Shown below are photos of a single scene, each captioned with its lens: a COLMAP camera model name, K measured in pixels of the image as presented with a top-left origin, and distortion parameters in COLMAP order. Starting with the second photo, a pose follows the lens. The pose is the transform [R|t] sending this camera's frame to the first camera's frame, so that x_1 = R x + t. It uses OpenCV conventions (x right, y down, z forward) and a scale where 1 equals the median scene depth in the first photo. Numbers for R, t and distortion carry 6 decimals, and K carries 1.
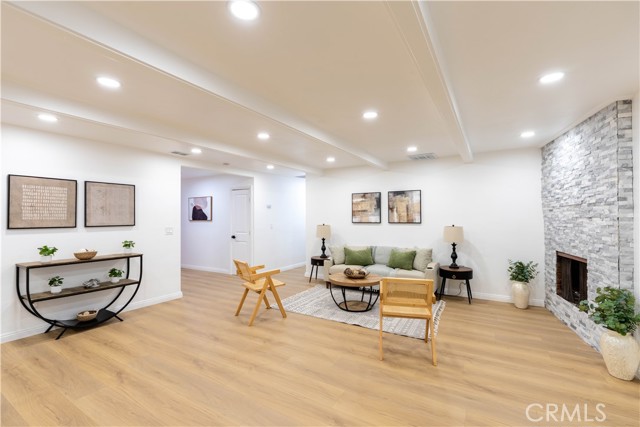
lens RADIAL K [[281.9, 0, 321.5], [0, 281.9, 214.5], [0, 0, 1]] dist [-0.010626, 0.000502]
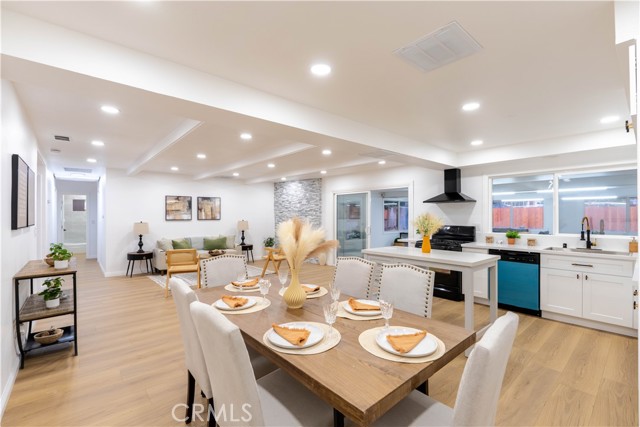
lens RADIAL K [[281.9, 0, 321.5], [0, 281.9, 214.5], [0, 0, 1]] dist [-0.010626, 0.000502]
pose [[0.307566, 0.006078, 0.951507, -1.280802], [-0.008749, 0.999955, -0.003559, 0.006439], [-0.951487, -0.007230, 0.307605, 0.007052]]
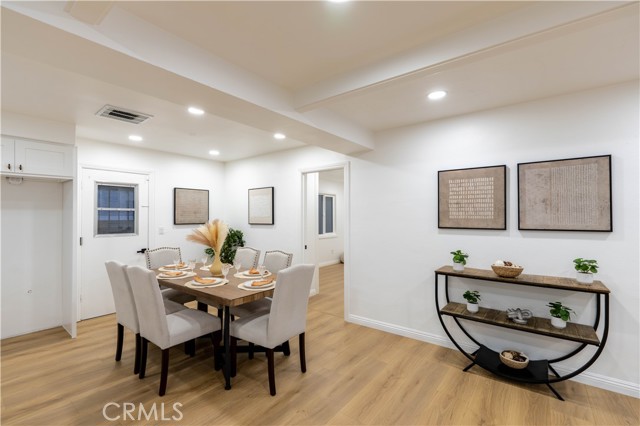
lens RADIAL K [[281.9, 0, 321.5], [0, 281.9, 214.0], [0, 0, 1]] dist [-0.010626, 0.000502]
pose [[-0.115912, -0.004626, -0.993249, -0.094337], [0.008944, 0.999944, -0.005701, 0.004526], [0.993219, -0.009545, -0.115864, 0.575252]]
